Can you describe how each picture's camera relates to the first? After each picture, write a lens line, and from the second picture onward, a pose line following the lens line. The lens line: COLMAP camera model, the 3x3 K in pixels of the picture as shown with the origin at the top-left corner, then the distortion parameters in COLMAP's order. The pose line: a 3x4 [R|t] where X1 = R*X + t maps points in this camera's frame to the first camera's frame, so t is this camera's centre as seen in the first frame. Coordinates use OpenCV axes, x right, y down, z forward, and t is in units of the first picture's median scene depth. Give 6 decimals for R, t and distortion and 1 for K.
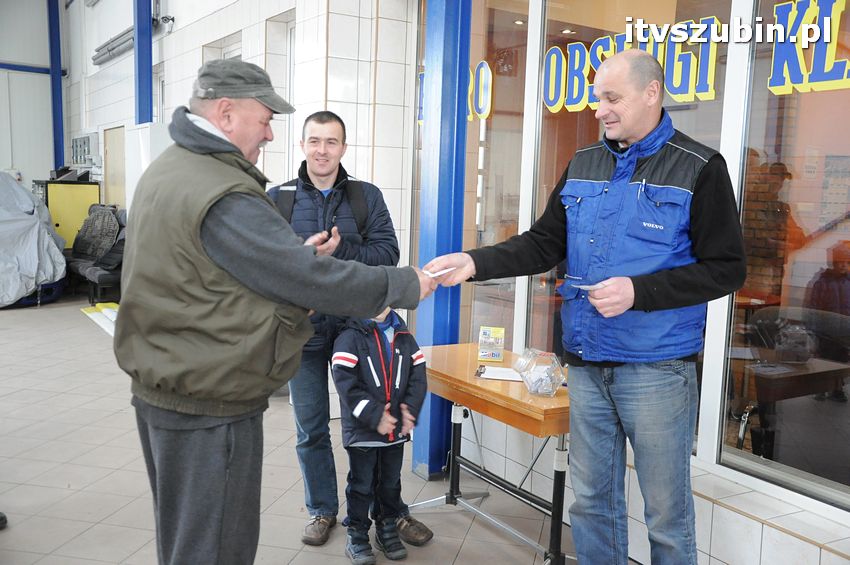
lens RADIAL K [[794.8, 0, 426.2], [0, 794.8, 281.0], [0, 0, 1]] dist [-0.012915, 0.000000]
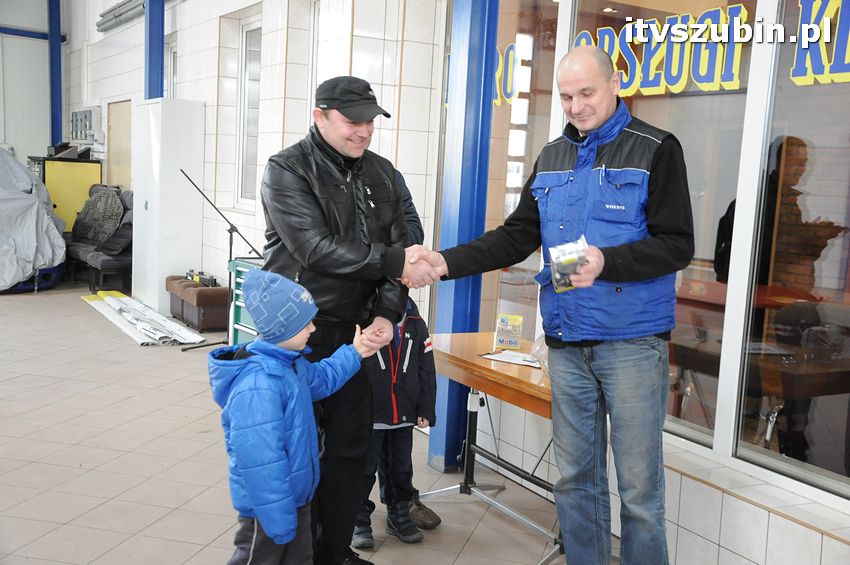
lens RADIAL K [[906.9, 0, 423.7], [0, 906.9, 283.9], [0, 0, 1]] dist [0.048147, 0.000000]
pose [[0.998837, 0.026727, -0.040131, 0.018055], [-0.026657, 0.999642, 0.002275, 0.018393], [0.040177, -0.001202, 0.999192, -0.128878]]
